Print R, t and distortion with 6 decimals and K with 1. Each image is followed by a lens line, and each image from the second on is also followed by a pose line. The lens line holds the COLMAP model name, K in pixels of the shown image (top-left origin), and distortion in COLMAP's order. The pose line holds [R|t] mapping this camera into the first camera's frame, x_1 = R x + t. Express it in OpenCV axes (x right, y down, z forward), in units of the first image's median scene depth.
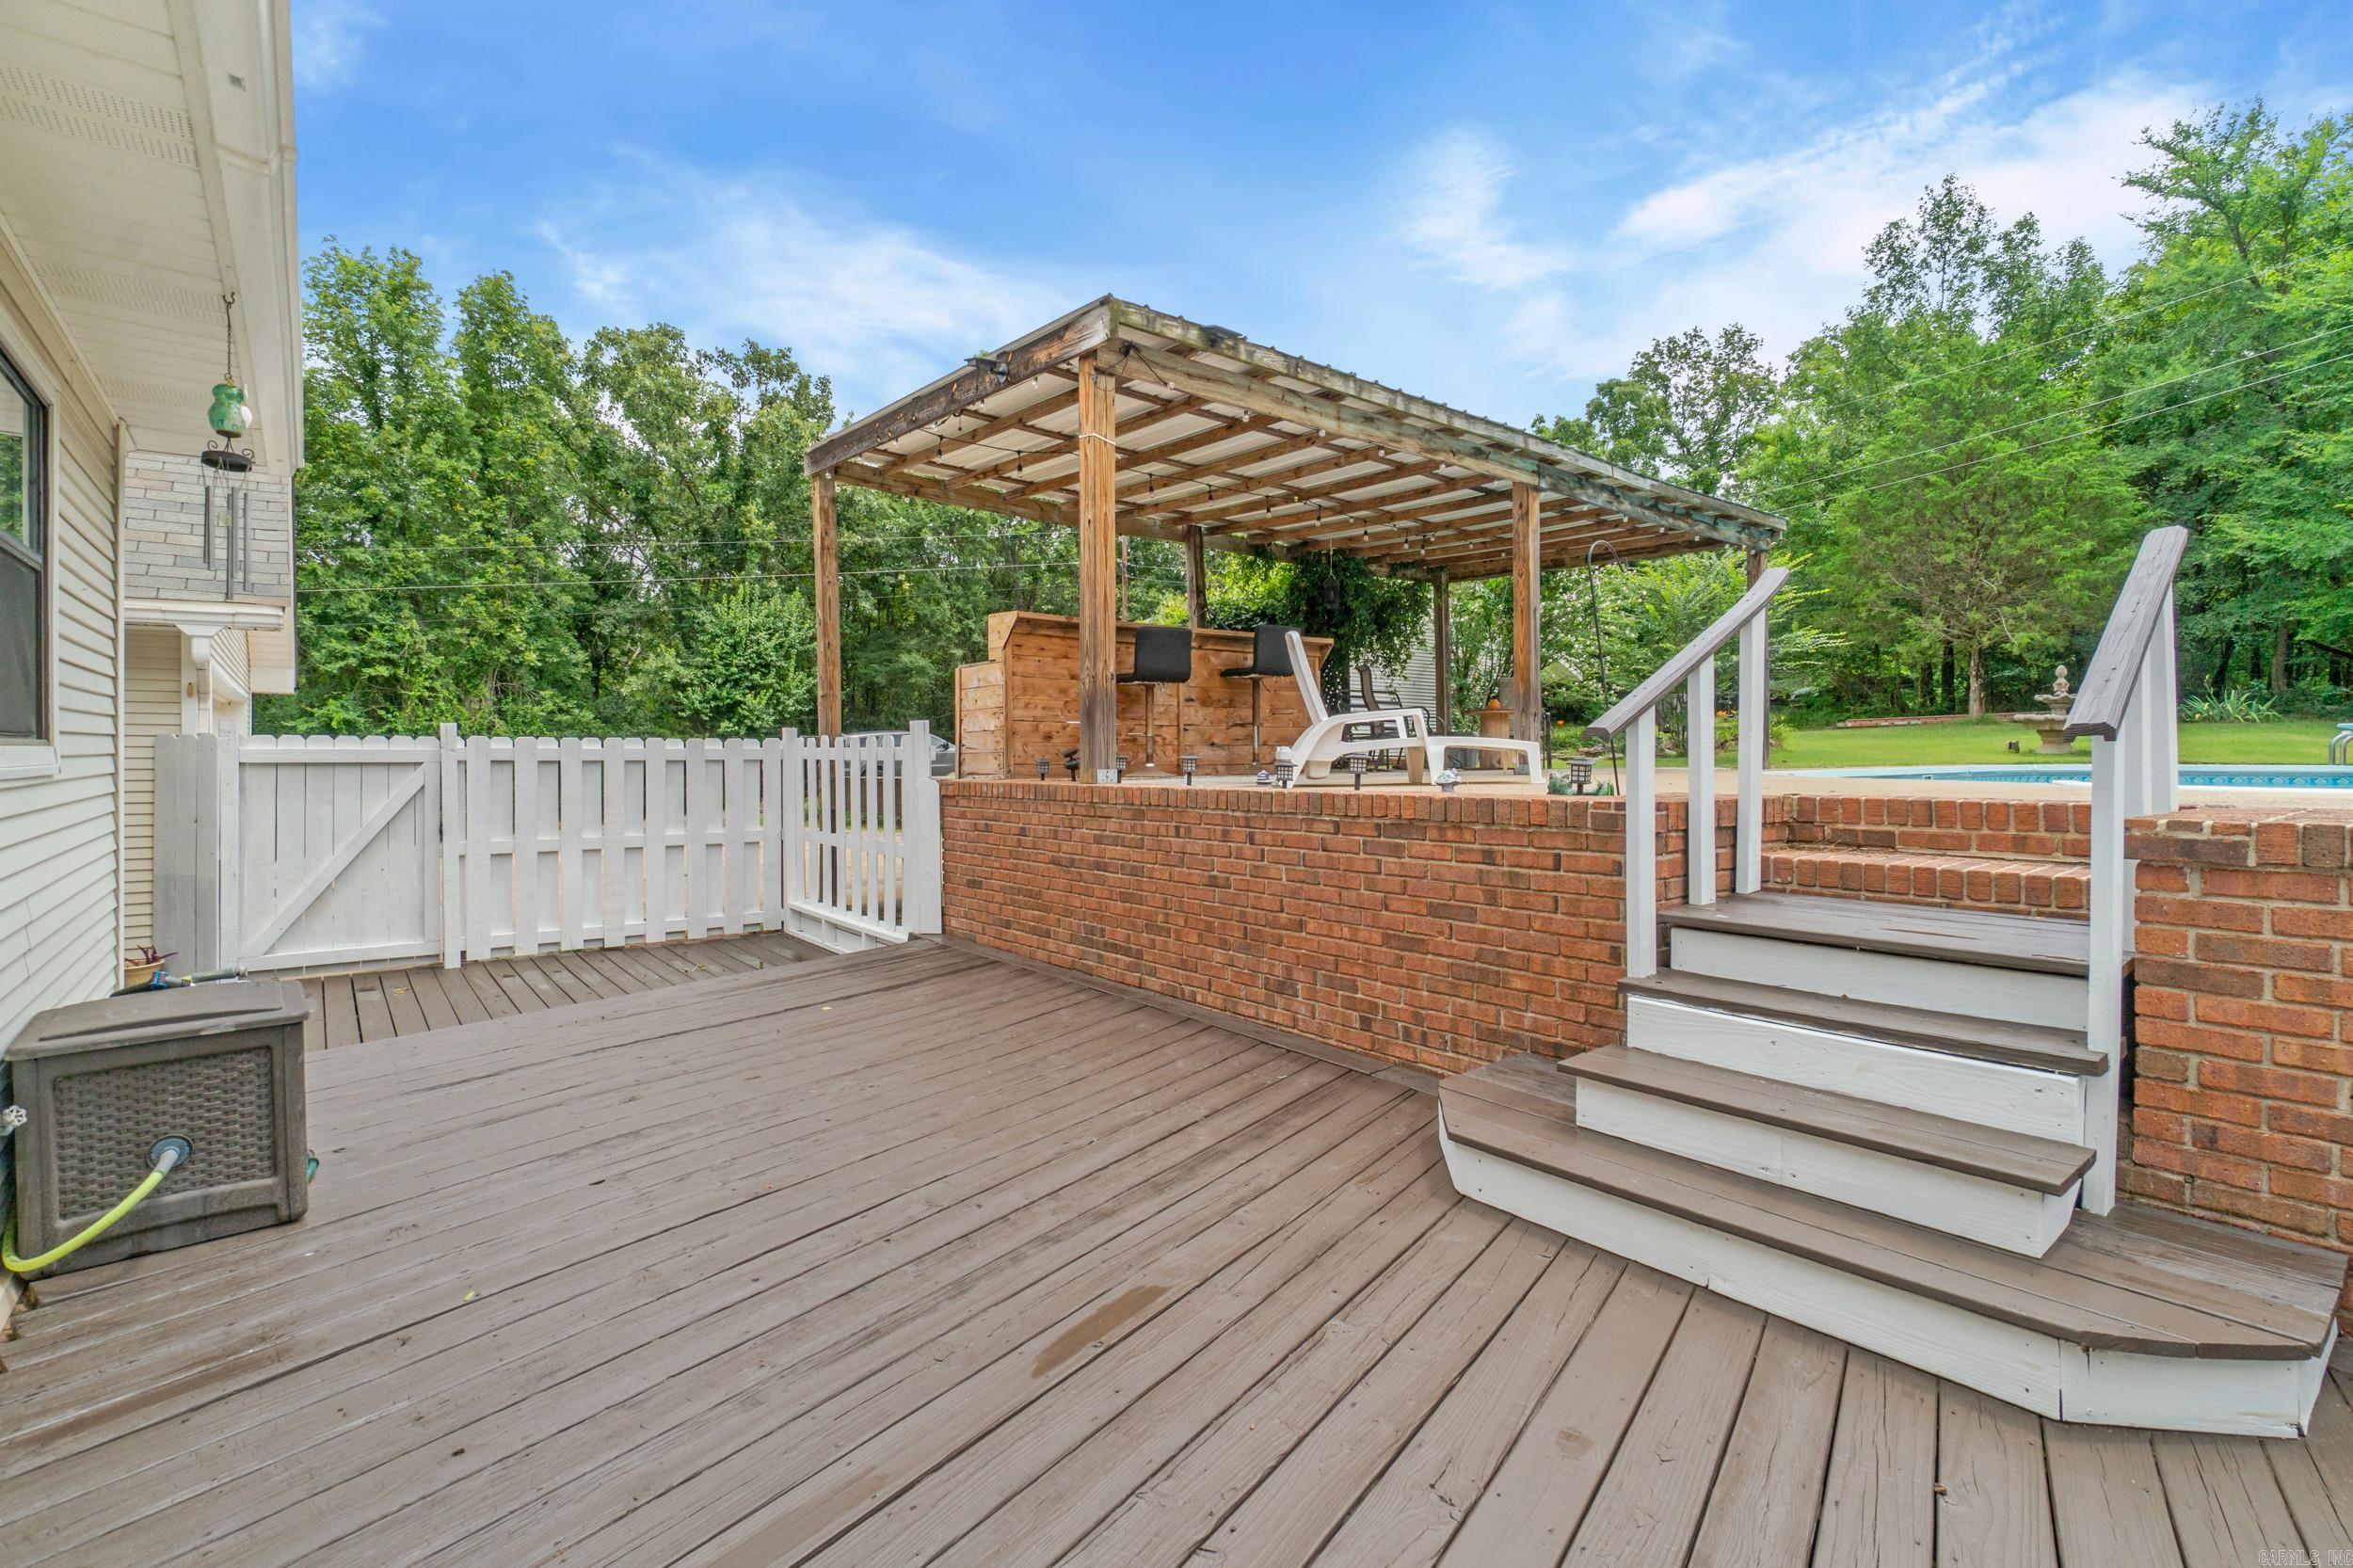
lens RADIAL K [[1077.4, 0, 1159.8], [0, 1077.4, 752.7], [0, 0, 1]] dist [-0.001117, -0.002666]
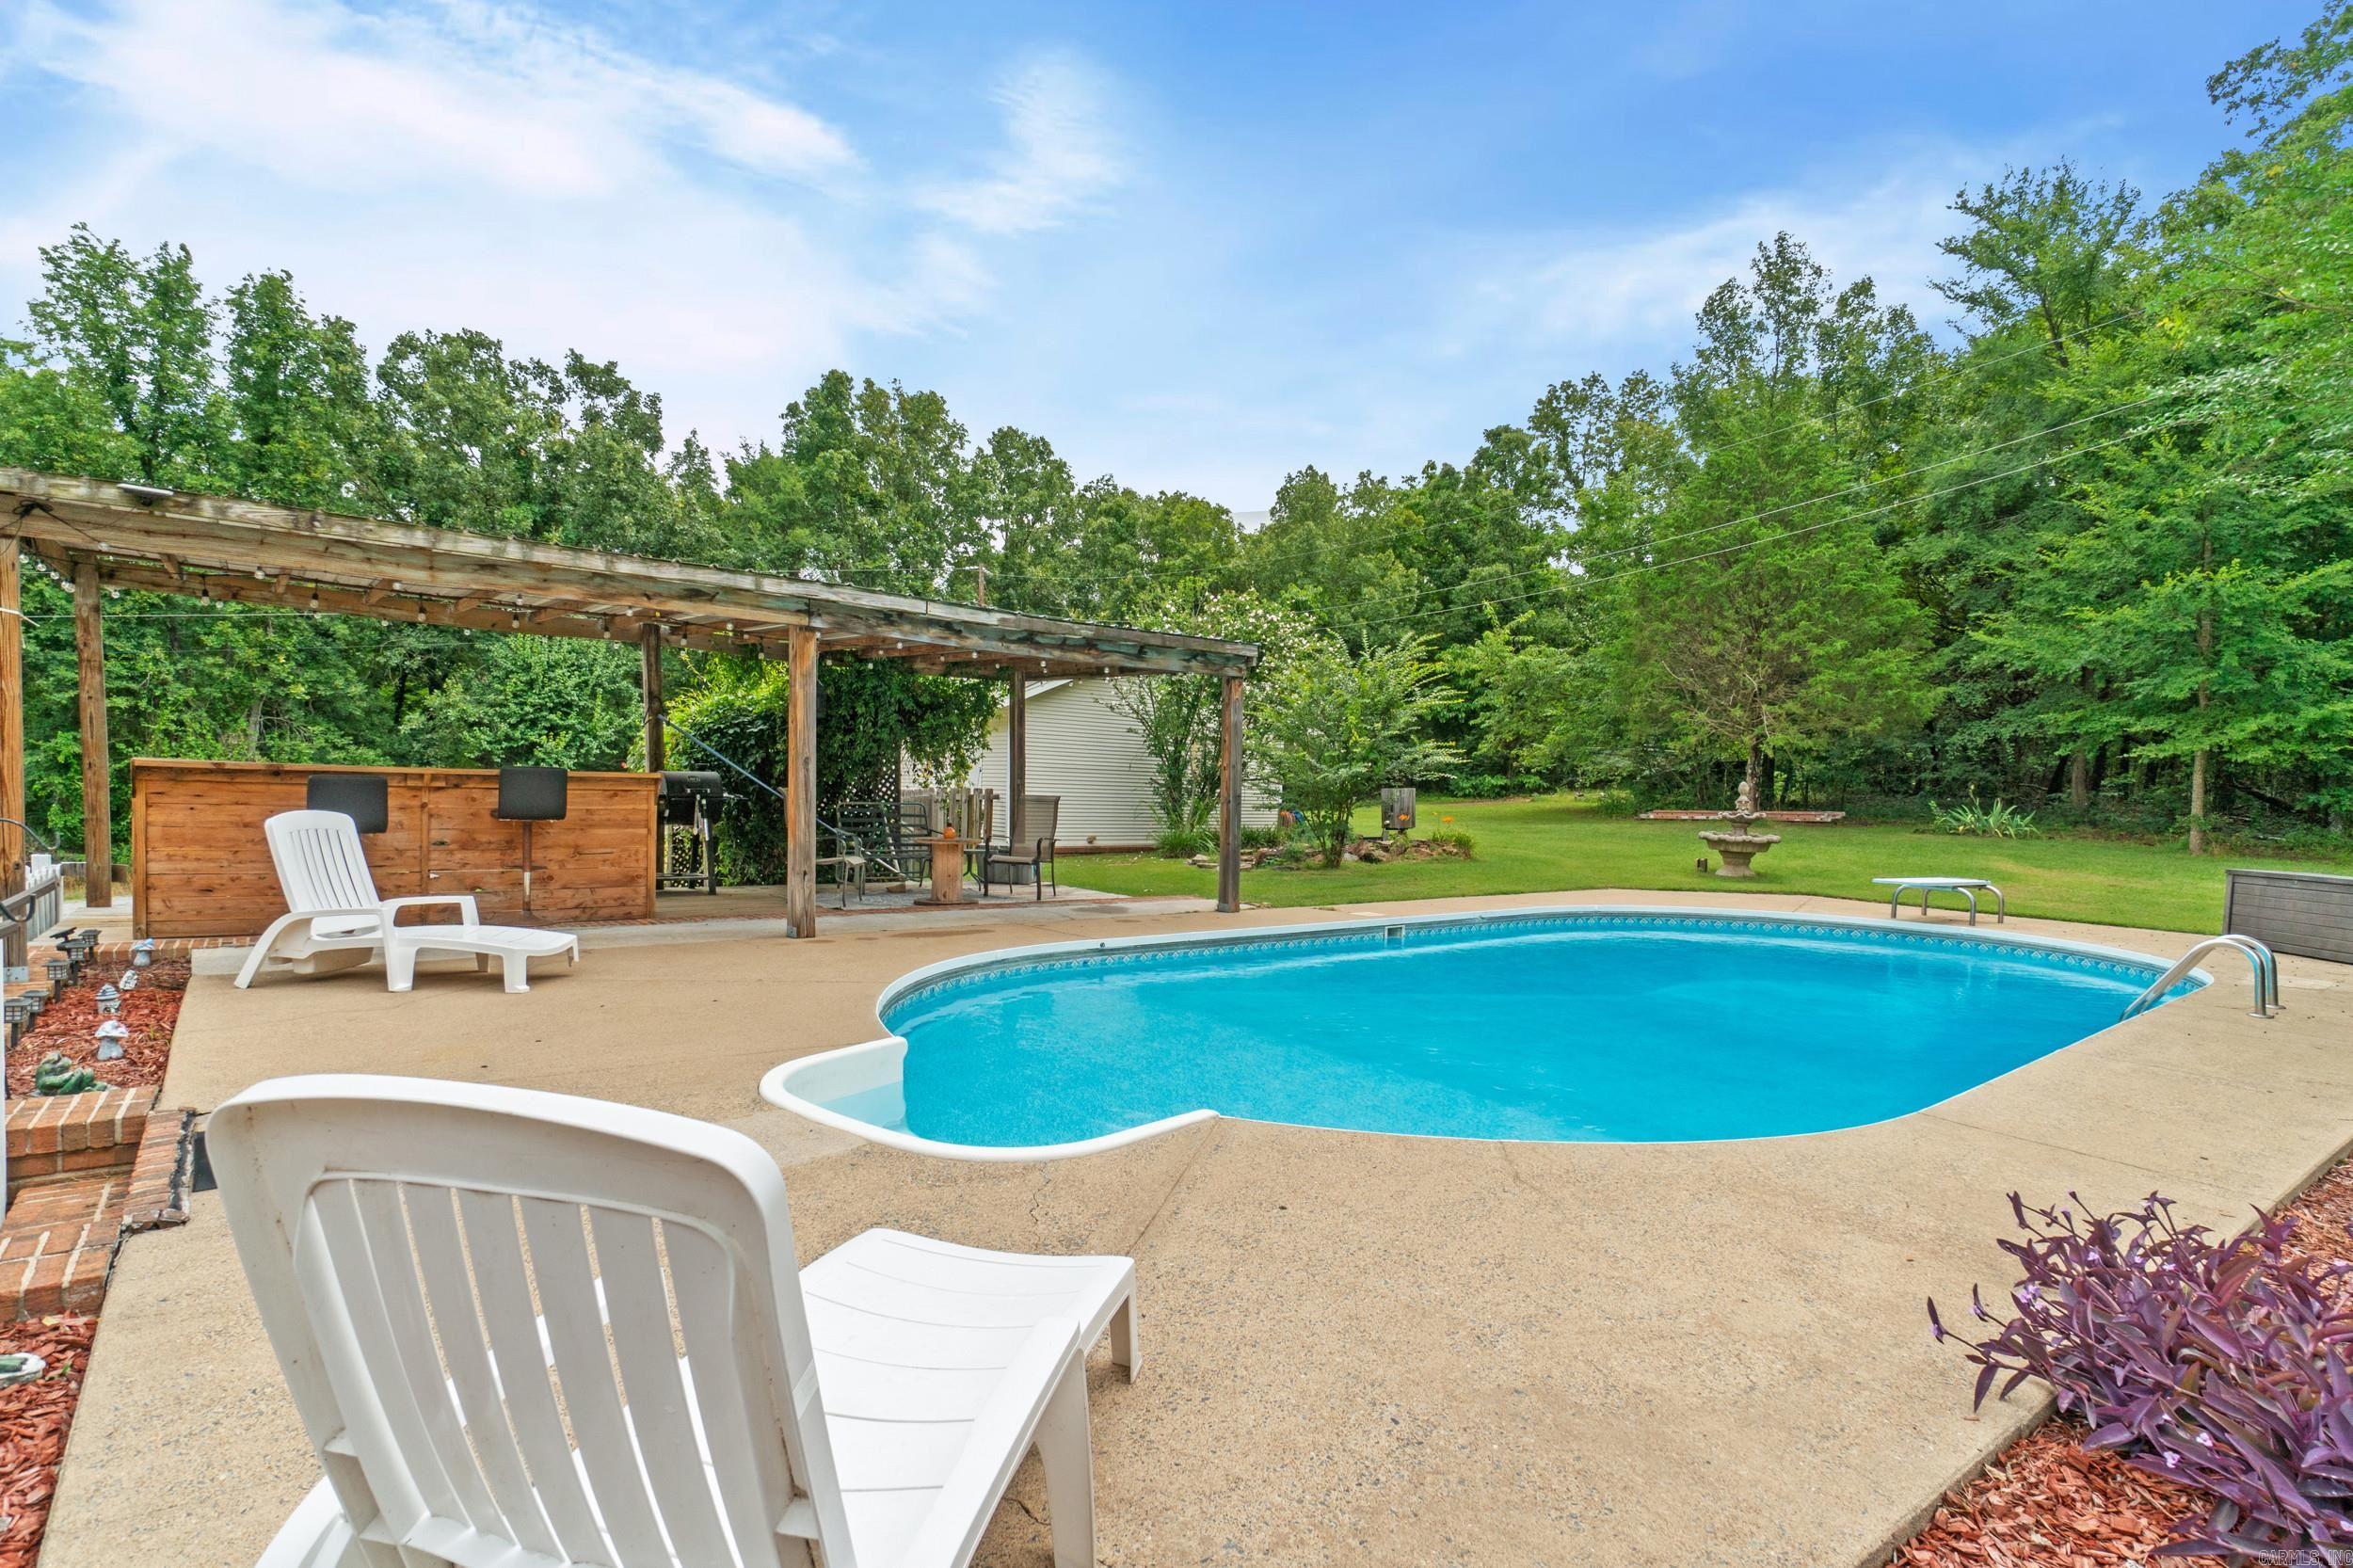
lens RADIAL K [[1144.9, 0, 1175.0], [0, 1144.9, 804.2], [0, 0, 1]] dist [-0.006882, 0.003674]
pose [[0.999436, 0.032076, 0.009924, 0.174298], [-0.032237, 0.999344, 0.016497, -0.032333], [-0.009388, -0.016808, 0.999815, 0.005140]]
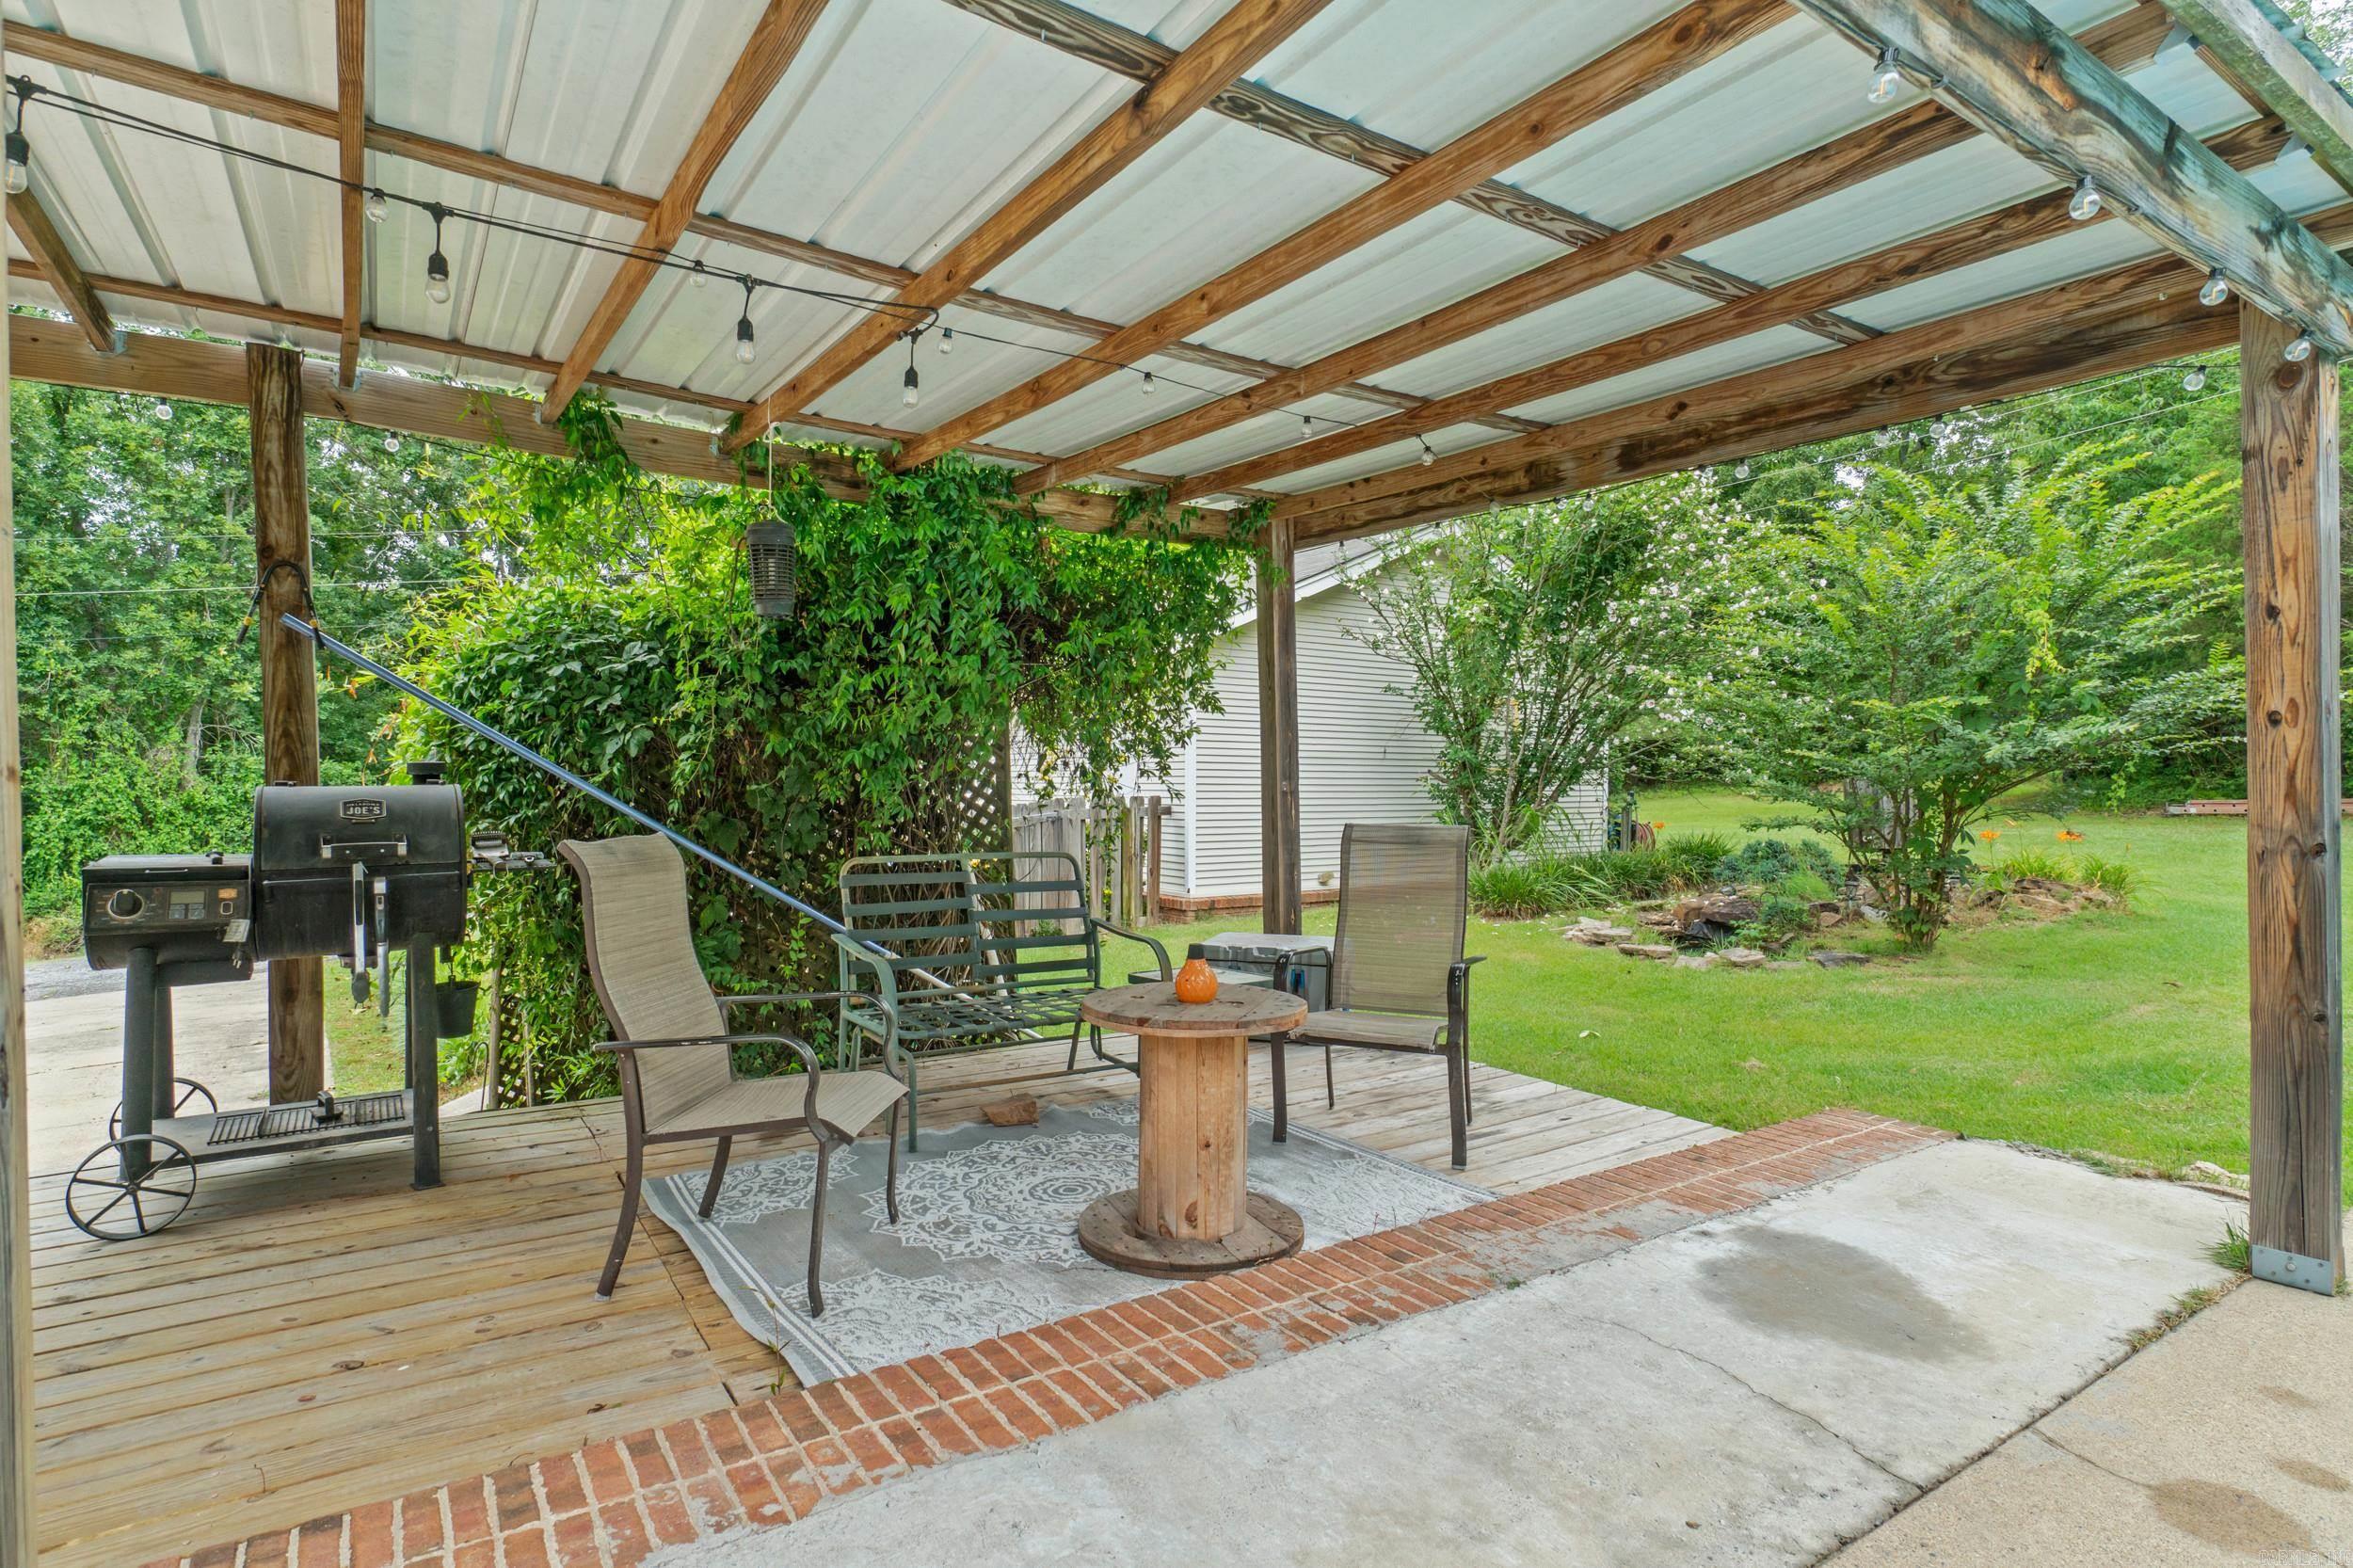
lens RADIAL K [[1201.2, 0, 1172.3], [0, 1201.2, 761.6], [0, 0, 1]] dist [0.000414, 0.000281]
pose [[0.996644, 0.003740, -0.081775, 0.115968], [-0.004905, 0.999889, -0.014043, -0.032899], [0.081713, 0.014397, 0.996552, 0.250350]]
